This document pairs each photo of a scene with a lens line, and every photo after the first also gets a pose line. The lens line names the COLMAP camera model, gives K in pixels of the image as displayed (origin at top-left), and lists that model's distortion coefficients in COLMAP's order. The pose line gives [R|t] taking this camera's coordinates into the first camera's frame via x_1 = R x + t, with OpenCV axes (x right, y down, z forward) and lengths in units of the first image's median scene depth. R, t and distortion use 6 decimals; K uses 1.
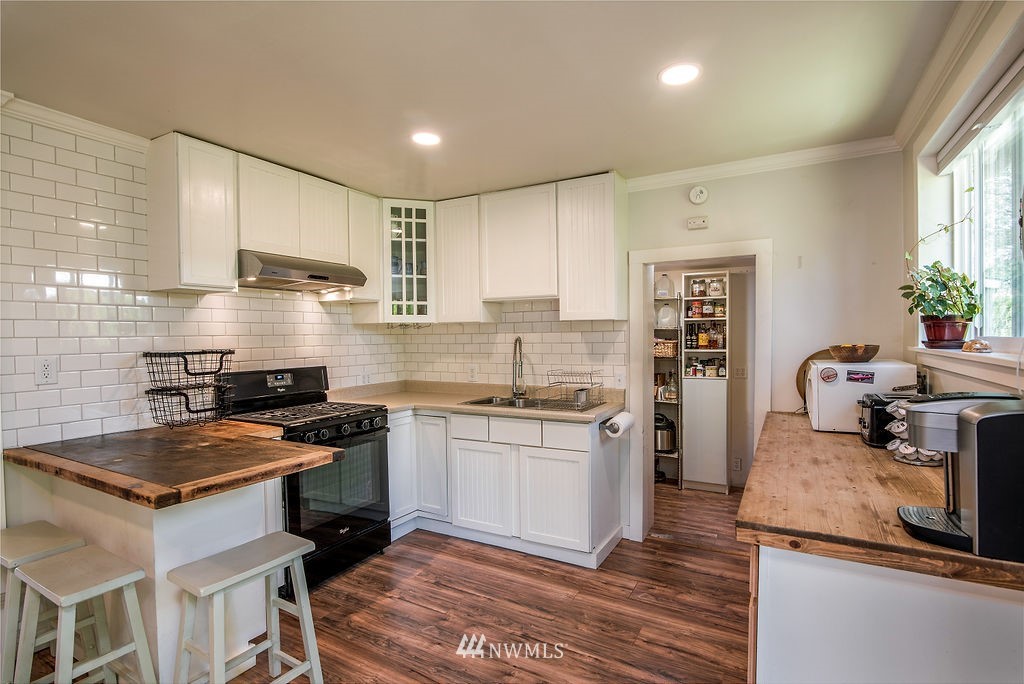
lens RADIAL K [[503.4, 0, 512.0], [0, 503.4, 342.0], [0, 0, 1]] dist [-0.014047, -0.000429]
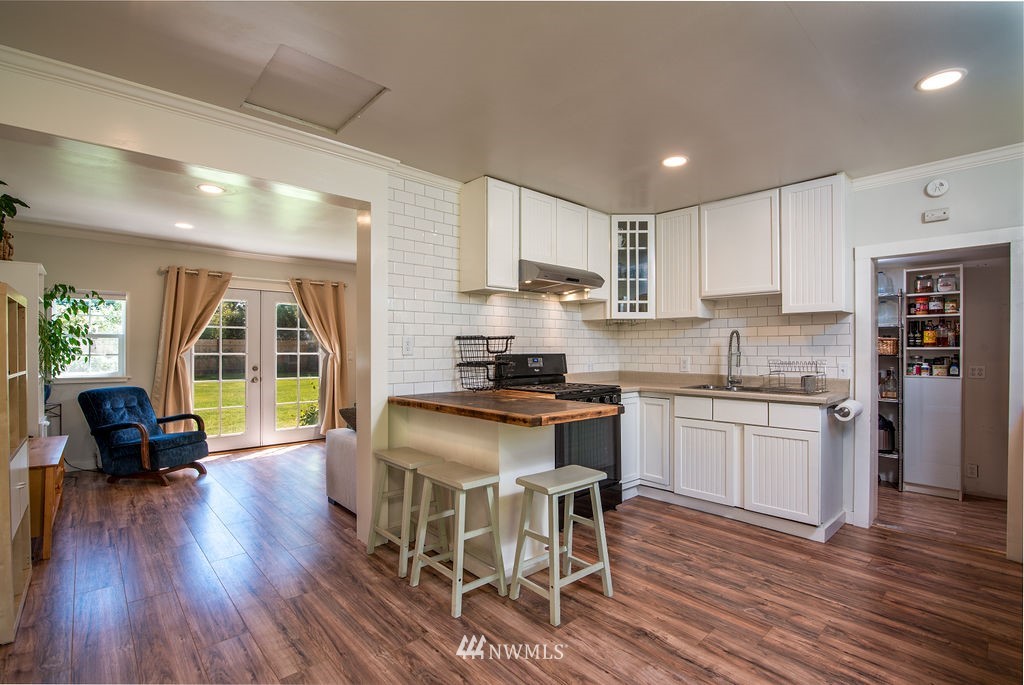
lens RADIAL K [[476.0, 0, 512.0], [0, 476.0, 342.5], [0, 0, 1]] dist [-0.015434, 0.000275]
pose [[0.948196, 0.006590, -0.317618, -0.127591], [-0.012849, 0.999762, -0.017613, 0.043628], [0.317426, 0.020782, 0.948055, -0.151289]]
